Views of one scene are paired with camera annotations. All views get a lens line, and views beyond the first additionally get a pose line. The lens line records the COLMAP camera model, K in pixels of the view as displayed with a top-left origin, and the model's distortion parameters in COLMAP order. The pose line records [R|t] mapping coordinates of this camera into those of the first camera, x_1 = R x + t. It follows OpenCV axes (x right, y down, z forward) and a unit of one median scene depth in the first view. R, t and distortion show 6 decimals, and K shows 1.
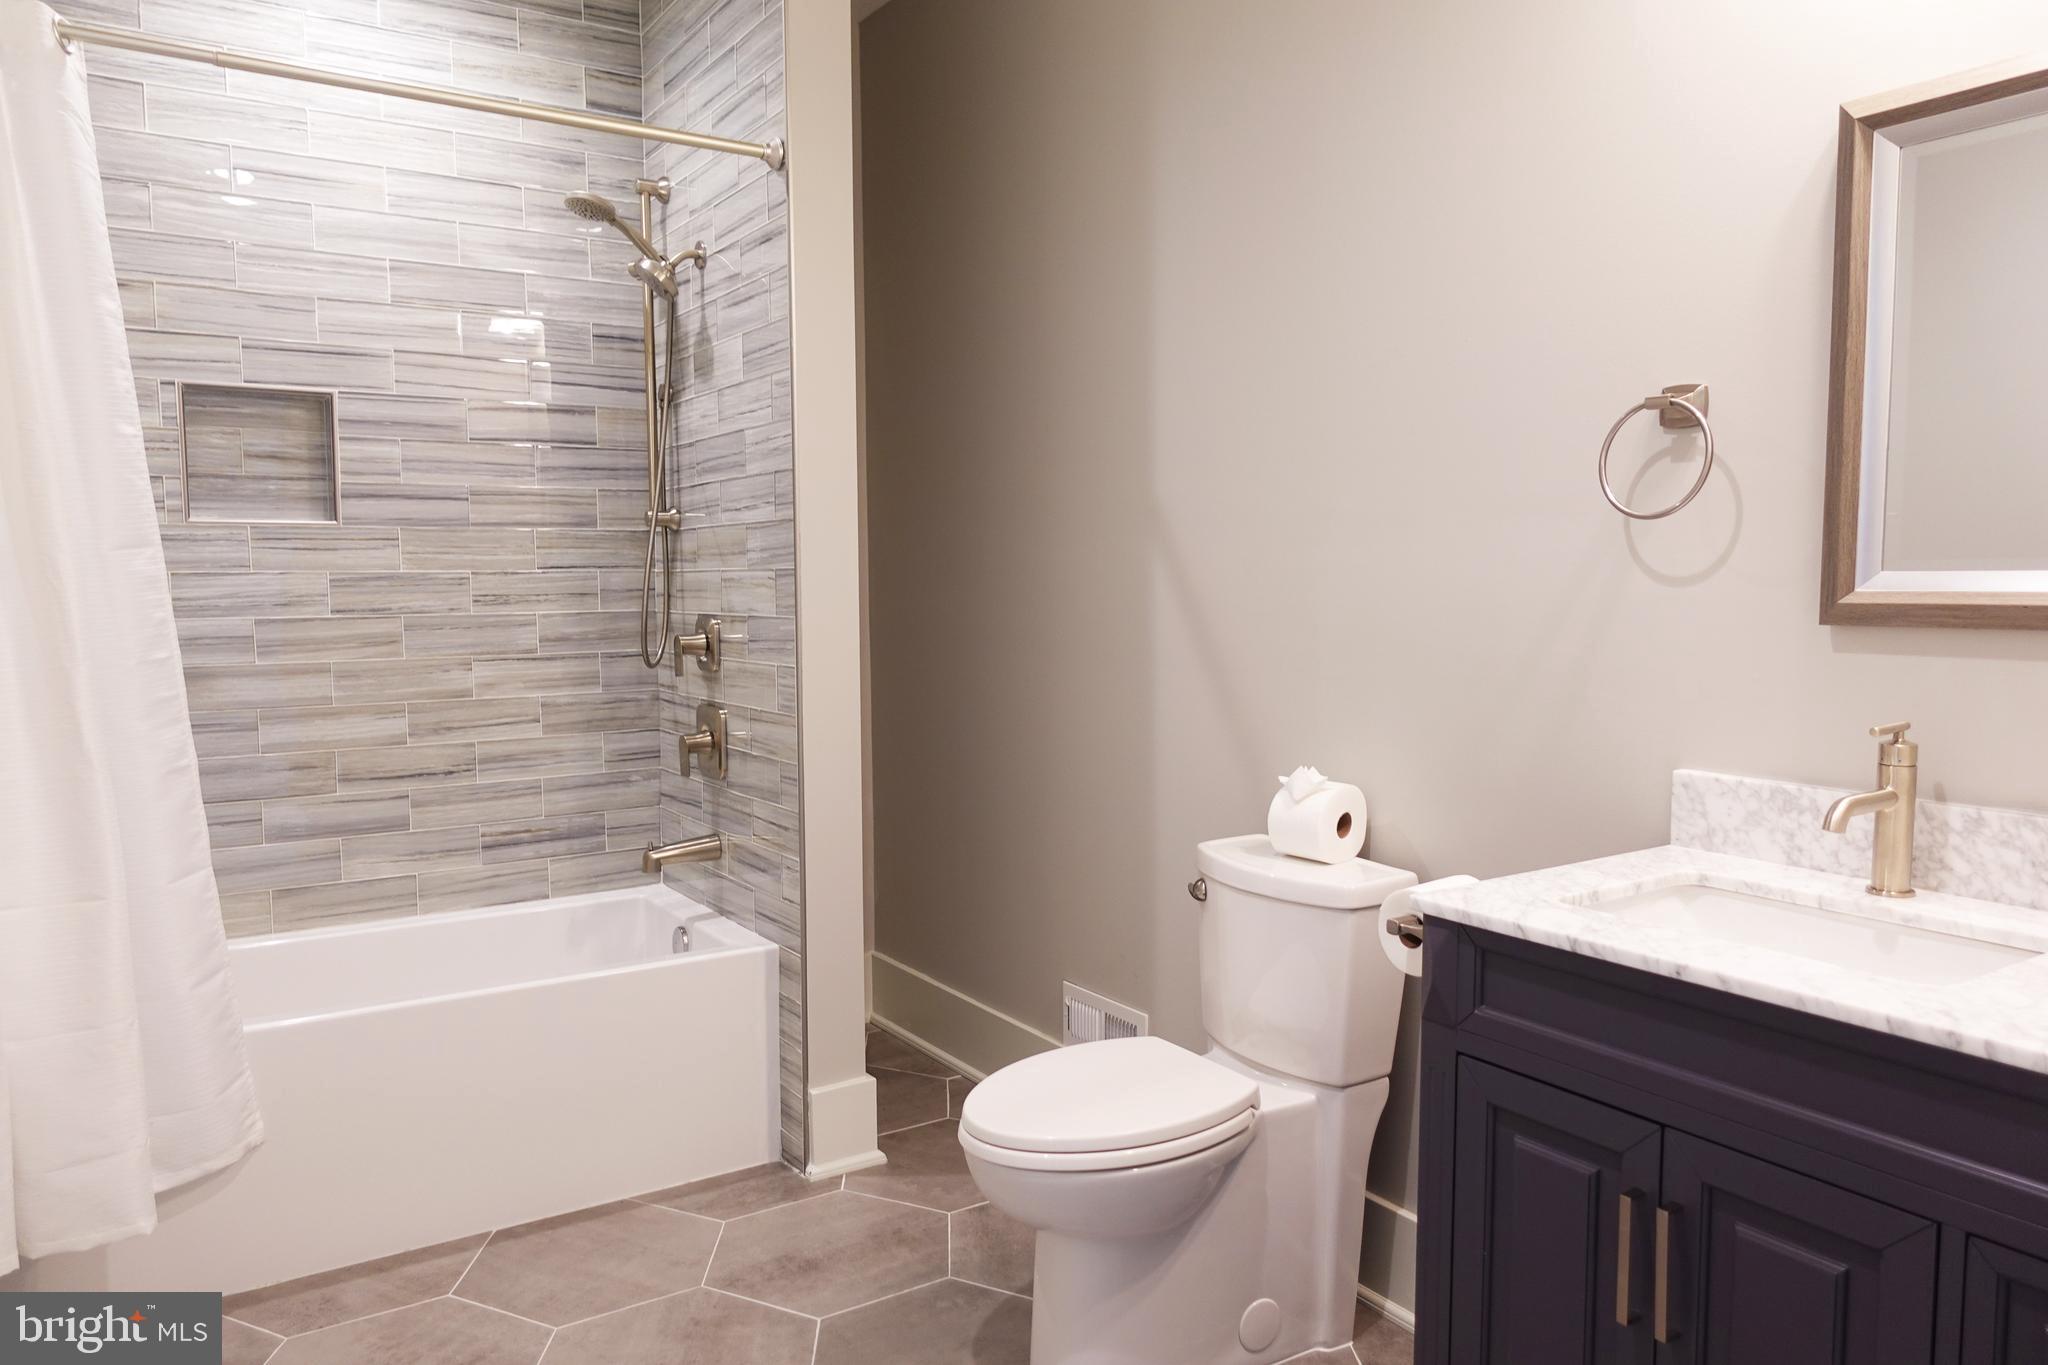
lens RADIAL K [[1415.4, 0, 1023.2], [0, 1415.4, 685.8], [0, 0, 1]] dist [0.002898, 0.000066]
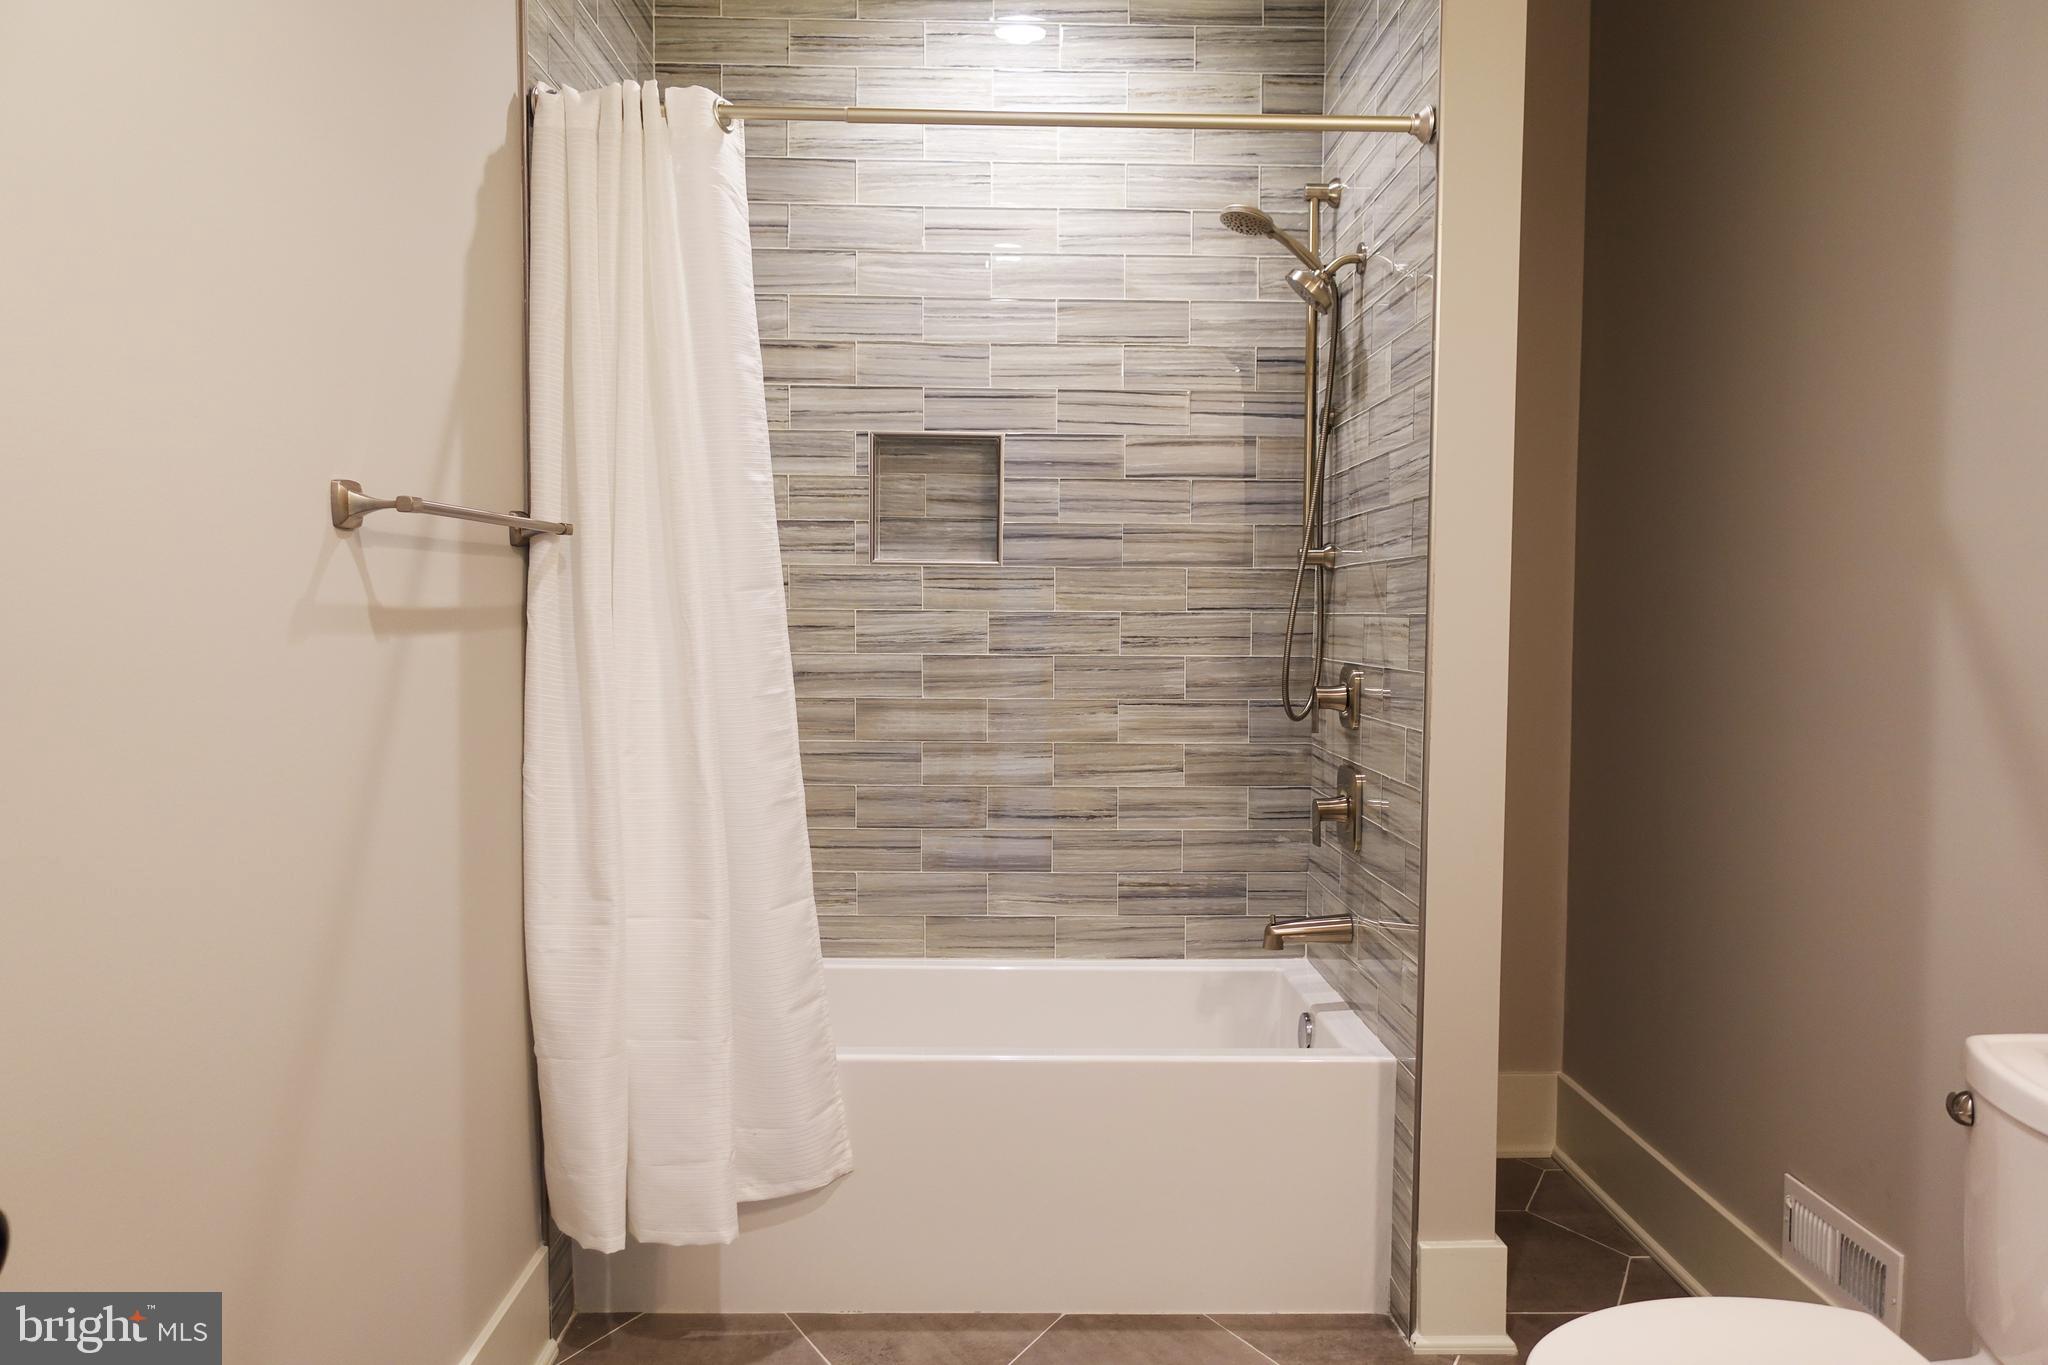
lens RADIAL K [[1415.4, 0, 1023.2], [0, 1415.4, 685.8], [0, 0, 1]] dist [0.002898, 0.000066]
pose [[0.847965, 0.040876, -0.528473, 0.071502], [-0.053970, 0.998499, -0.009367, -0.018167], [0.527297, 0.036465, 0.848898, 0.148239]]
